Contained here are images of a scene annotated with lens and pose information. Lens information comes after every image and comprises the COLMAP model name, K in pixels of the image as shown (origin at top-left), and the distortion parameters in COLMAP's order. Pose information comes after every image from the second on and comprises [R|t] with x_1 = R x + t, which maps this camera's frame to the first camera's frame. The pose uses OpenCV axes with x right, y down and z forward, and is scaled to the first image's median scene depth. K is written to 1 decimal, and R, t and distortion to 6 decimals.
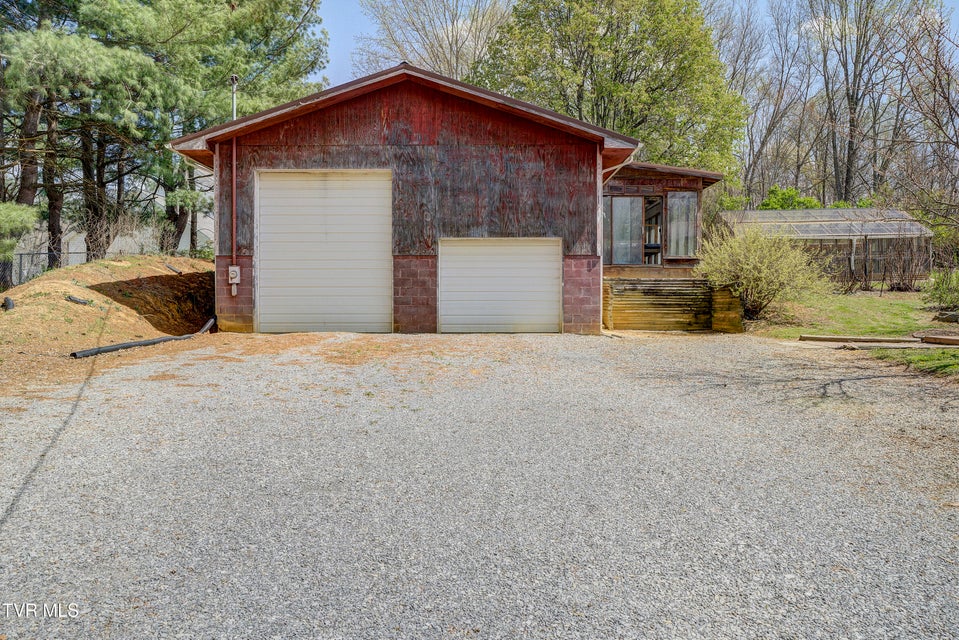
lens RADIAL K [[711.3, 0, 479.5], [0, 711.3, 320.0], [0, 0, 1]] dist [0.003432, 0.002726]
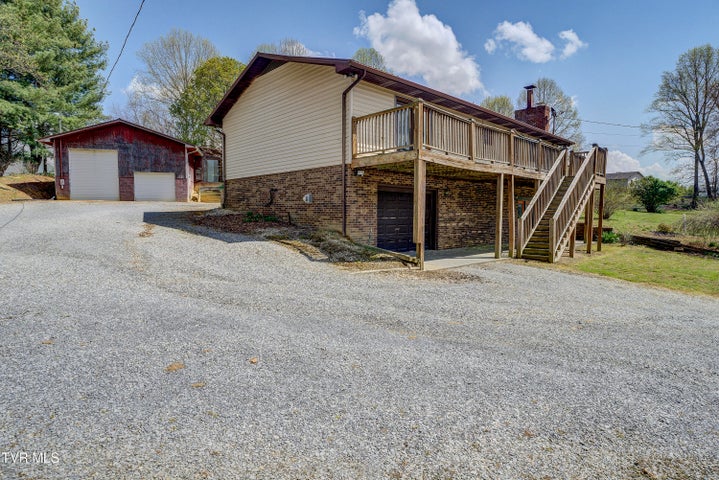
lens RADIAL K [[408.6, 0, 359.5], [0, 408.6, 240.0], [0, 0, 1]] dist [-0.002301, -0.001011]
pose [[0.962348, -0.013153, 0.271501, 0.424468], [-0.001271, 0.998600, 0.052882, 0.095638], [-0.271816, -0.051236, 0.960984, -1.095583]]
